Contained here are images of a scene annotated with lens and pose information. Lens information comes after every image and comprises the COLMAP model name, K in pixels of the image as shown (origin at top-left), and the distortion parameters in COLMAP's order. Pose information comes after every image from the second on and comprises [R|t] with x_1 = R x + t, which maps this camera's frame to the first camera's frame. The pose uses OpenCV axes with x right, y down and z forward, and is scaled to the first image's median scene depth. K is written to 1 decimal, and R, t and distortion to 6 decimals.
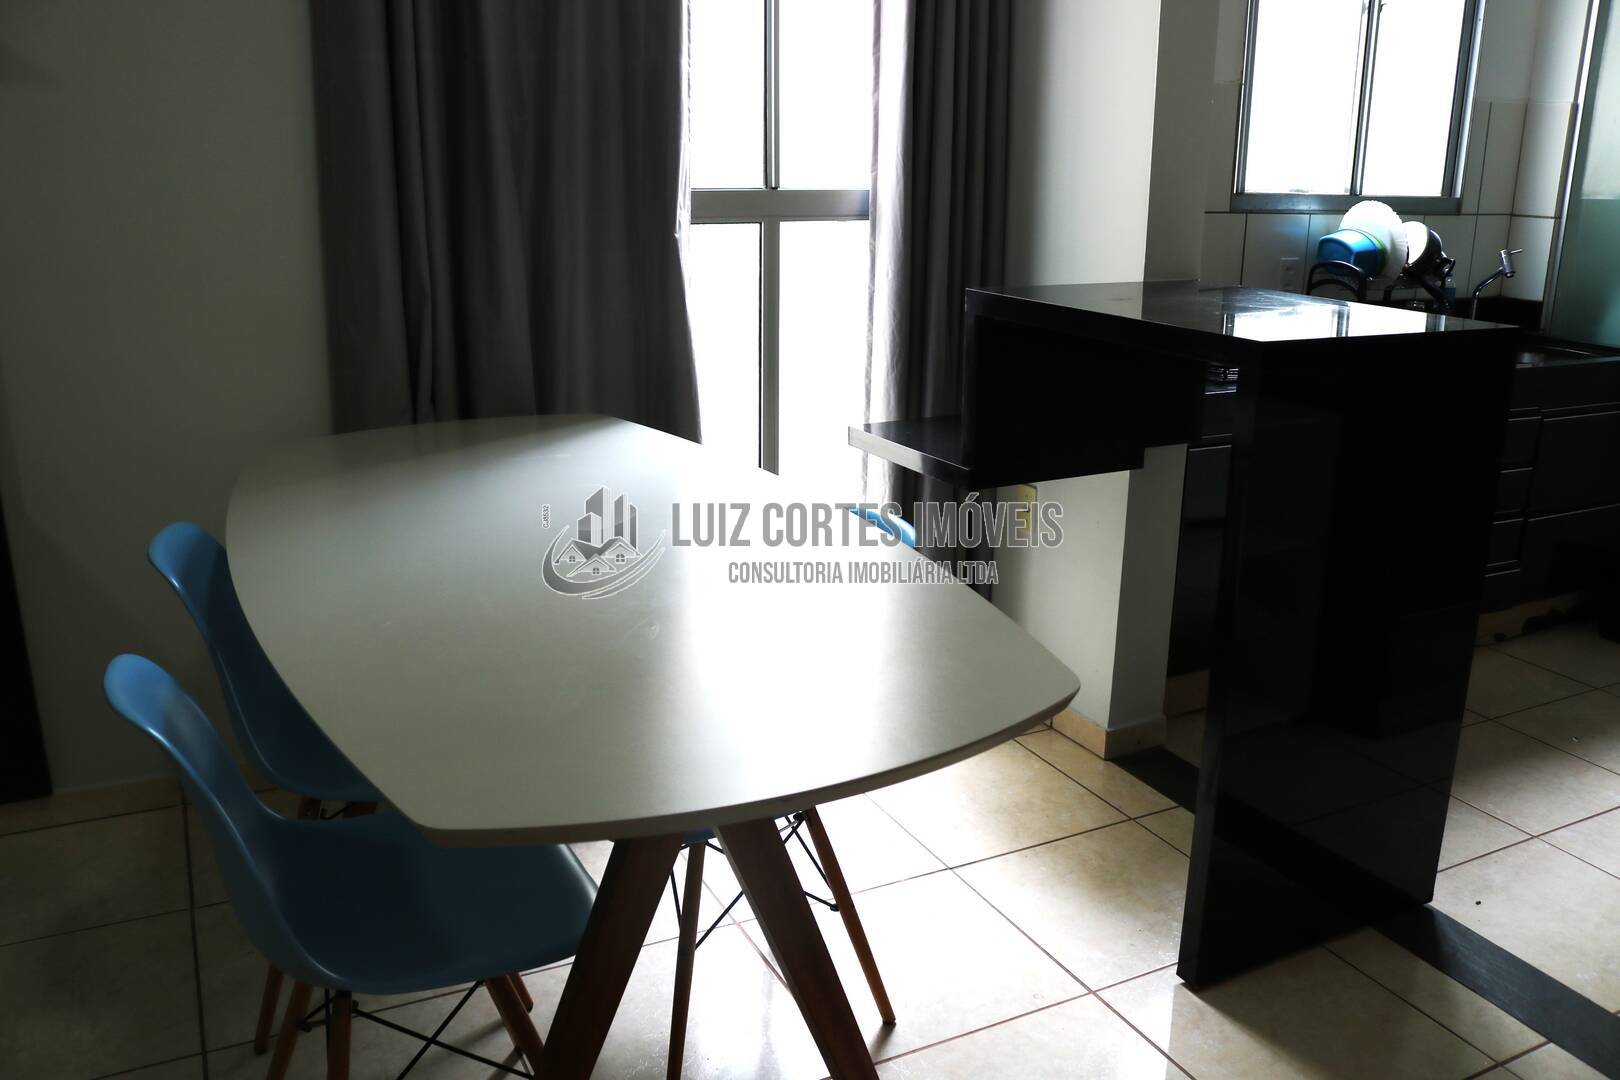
lens RADIAL K [[1314.8, 0, 810.0], [0, 1314.8, 545.1], [0, 0, 1]] dist [-0.091443, 0.018413]
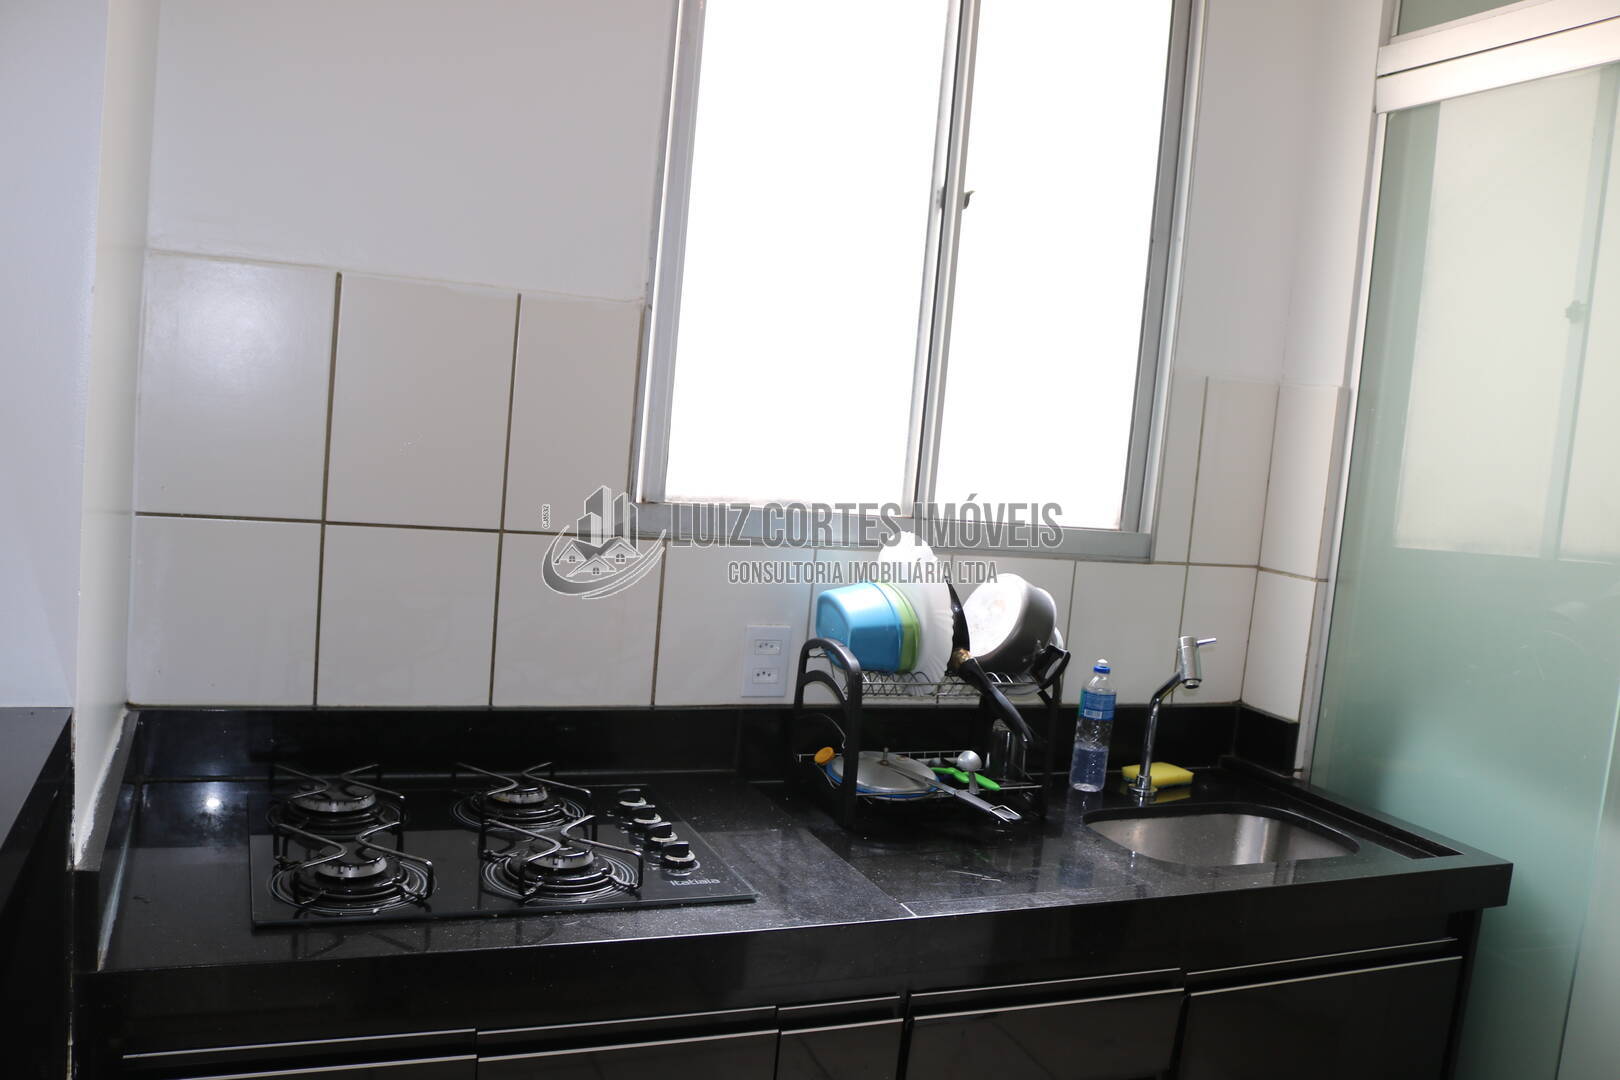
lens RADIAL K [[1314.8, 0, 812.3], [0, 1314.8, 544.8], [0, 0, 1]] dist [-0.091443, 0.018413]
pose [[0.995531, 0.086006, -0.038994, 0.407602], [-0.092044, 0.976049, -0.197119, -0.146142], [0.021106, 0.199828, 0.979604, 0.446304]]
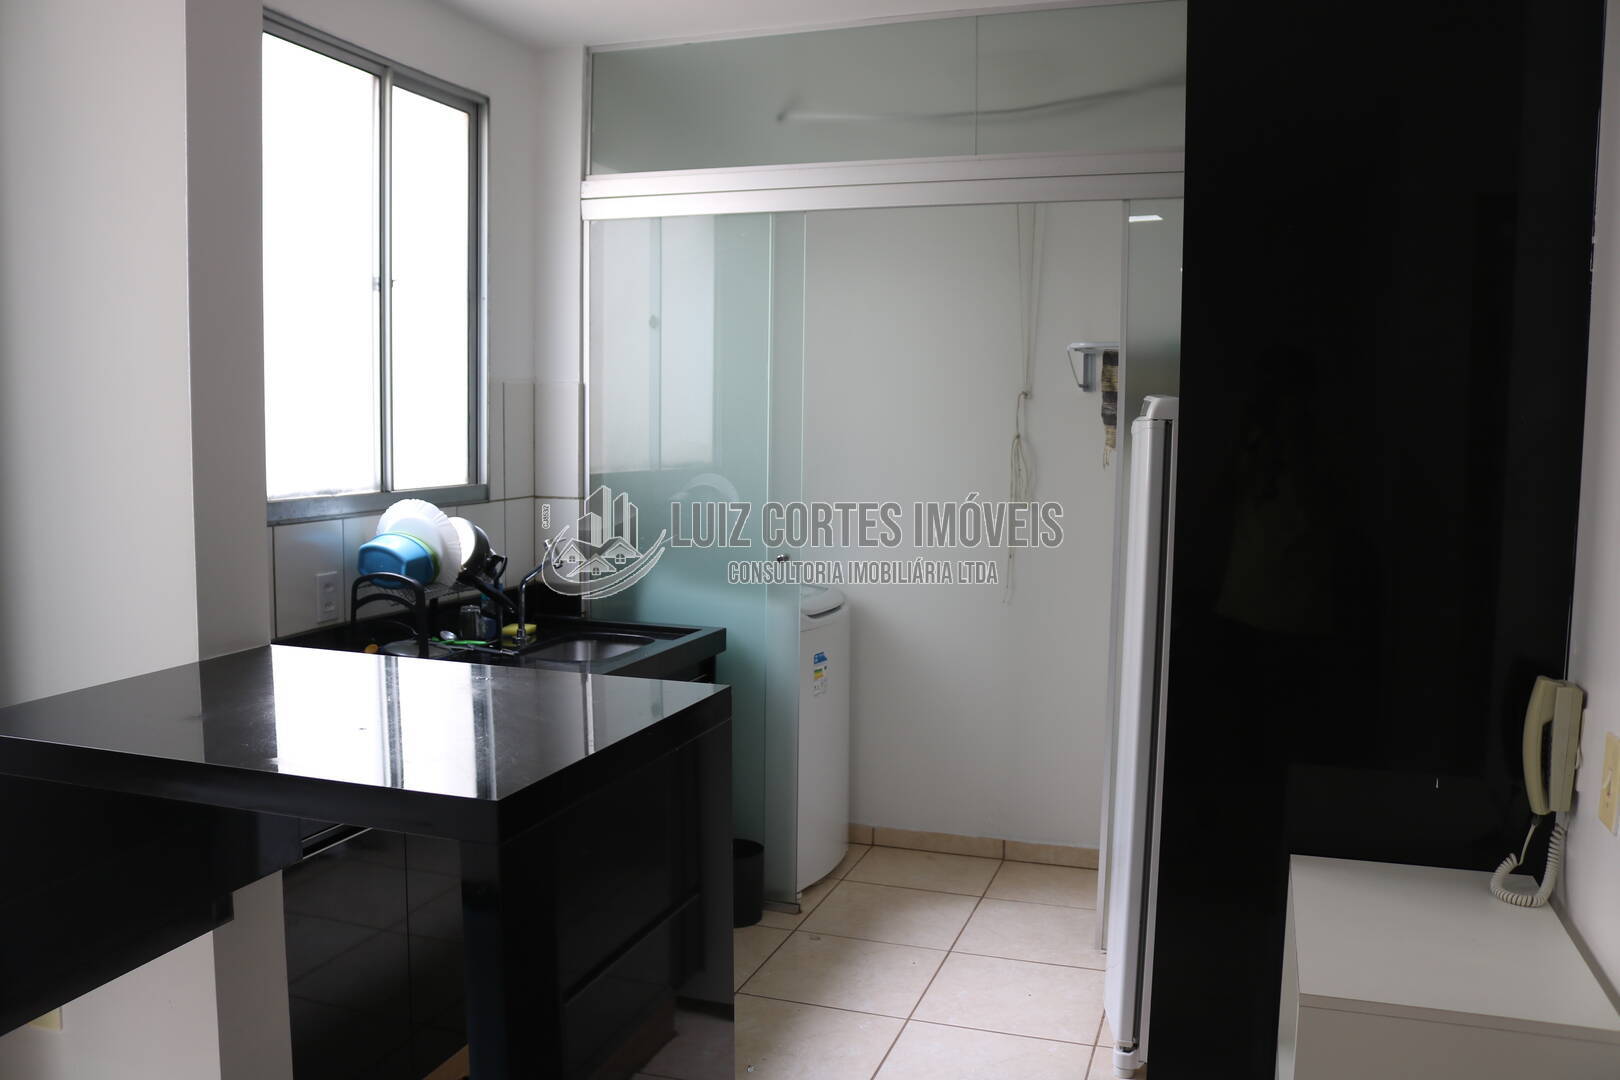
lens RADIAL K [[1314.8, 0, 815.1], [0, 1314.8, 533.8], [0, 0, 1]] dist [-0.091443, 0.018413]
pose [[0.700624, -0.064017, 0.710653, 0.001341], [0.199658, 0.973771, -0.109122, -0.093010], [-0.685028, 0.218341, 0.695028, 0.202917]]
